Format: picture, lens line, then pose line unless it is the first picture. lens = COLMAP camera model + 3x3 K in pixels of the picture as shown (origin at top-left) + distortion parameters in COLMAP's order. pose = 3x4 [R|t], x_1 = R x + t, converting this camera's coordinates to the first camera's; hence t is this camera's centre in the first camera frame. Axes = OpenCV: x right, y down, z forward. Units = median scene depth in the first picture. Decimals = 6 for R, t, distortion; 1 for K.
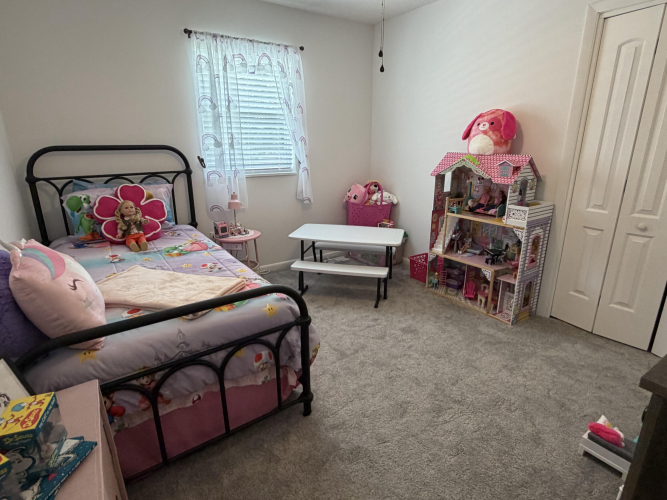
lens RADIAL K [[361.8, 0, 335.3], [0, 361.8, 251.2], [0, 0, 1]] dist [0.004278, -0.003066]
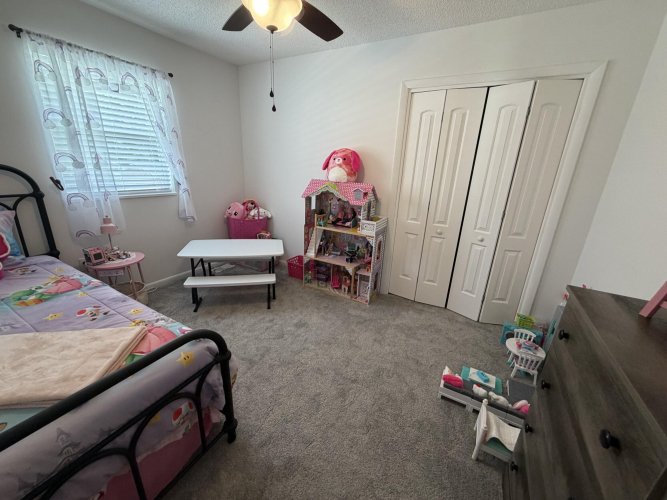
lens RADIAL K [[264.1, 0, 331.5], [0, 264.1, 250.5], [0, 0, 1]] dist [0.002408, -0.000384]
pose [[0.899333, -0.094104, 0.427019, -0.062133], [0.082415, 0.995544, 0.045819, -0.064921], [-0.429428, -0.006014, 0.903081, 0.133502]]
